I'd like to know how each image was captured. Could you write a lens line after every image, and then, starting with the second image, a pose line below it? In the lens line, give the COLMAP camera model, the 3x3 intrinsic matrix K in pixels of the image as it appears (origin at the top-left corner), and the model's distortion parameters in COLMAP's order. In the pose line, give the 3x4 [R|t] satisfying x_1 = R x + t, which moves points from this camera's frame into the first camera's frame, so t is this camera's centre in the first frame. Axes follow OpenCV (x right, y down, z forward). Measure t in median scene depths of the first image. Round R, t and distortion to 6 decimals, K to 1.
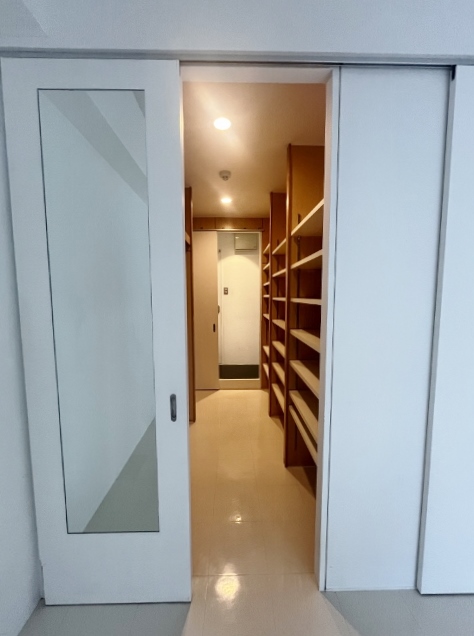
lens RADIAL K [[255.3, 0, 235.9], [0, 255.3, 318.4], [0, 0, 1]] dist [0.000314, -0.000485]
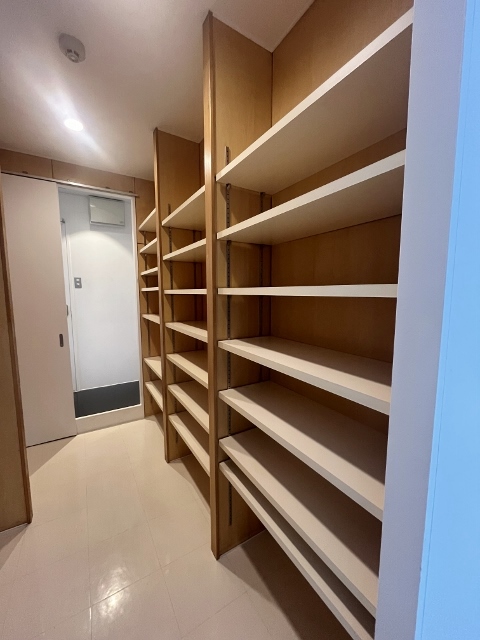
lens RADIAL K [[252.4, 0, 245.1], [0, 252.4, 319.6], [0, 0, 1]] dist [-0.001165, -0.000101]
pose [[0.849908, -0.050066, 0.524547, -0.029313], [0.040893, 0.998741, 0.029067, -0.015032], [-0.525342, -0.003254, 0.850885, 0.310762]]
